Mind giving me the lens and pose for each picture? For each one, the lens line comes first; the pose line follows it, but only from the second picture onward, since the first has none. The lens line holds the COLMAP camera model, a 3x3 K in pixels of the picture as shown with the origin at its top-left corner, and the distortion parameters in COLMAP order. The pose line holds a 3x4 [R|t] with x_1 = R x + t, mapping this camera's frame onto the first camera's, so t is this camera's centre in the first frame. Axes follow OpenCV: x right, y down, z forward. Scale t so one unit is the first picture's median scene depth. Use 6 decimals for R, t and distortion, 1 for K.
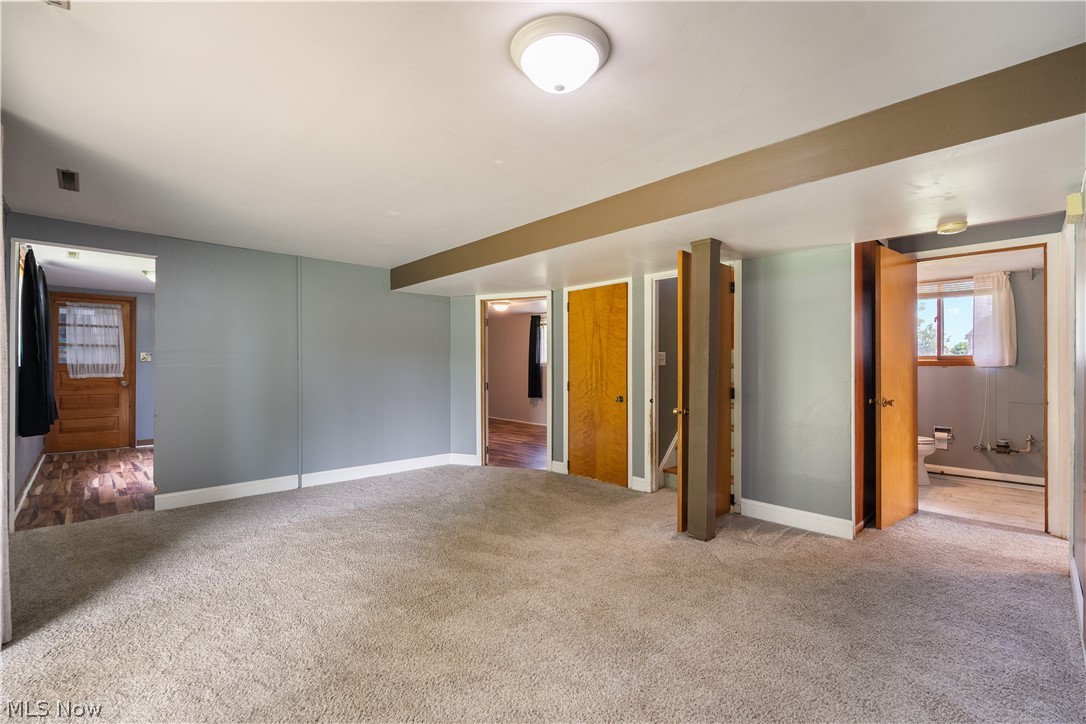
lens RADIAL K [[474.7, 0, 544.0], [0, 474.7, 363.9], [0, 0, 1]] dist [-0.001483, -0.001316]
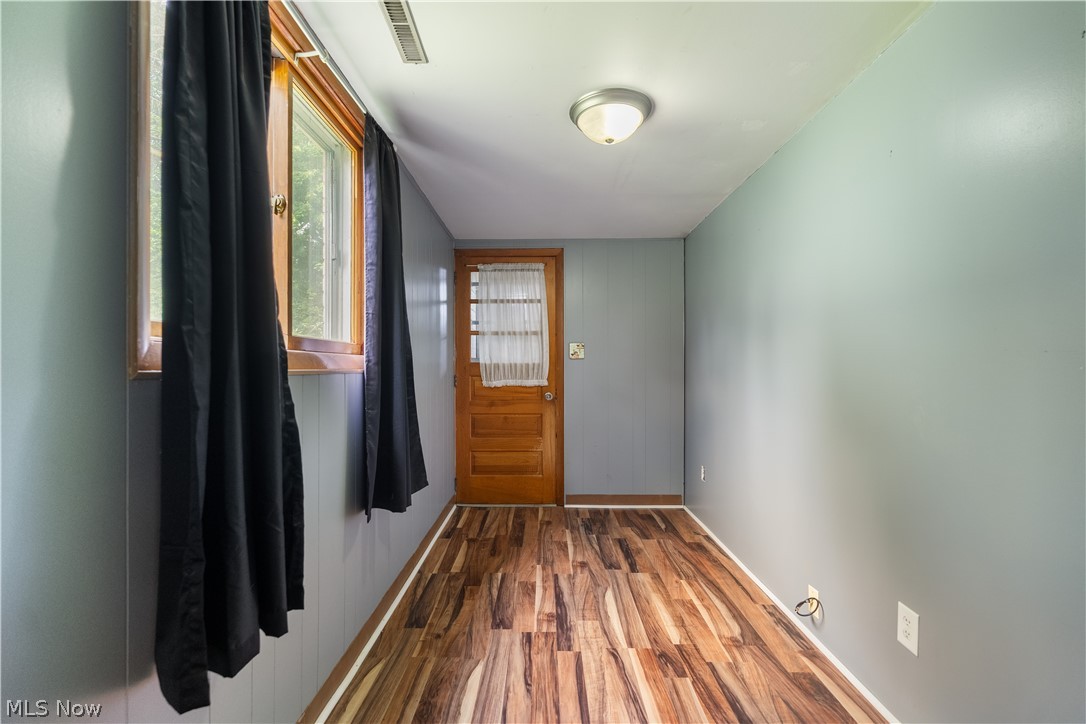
lens RADIAL K [[474.7, 0, 542.2], [0, 474.7, 364.4], [0, 0, 1]] dist [-0.001483, -0.001316]
pose [[0.722322, -0.001848, -0.691554, -0.503292], [0.004669, 0.999987, 0.002204, 0.000121], [0.691541, -0.004820, 0.722321, 0.591507]]
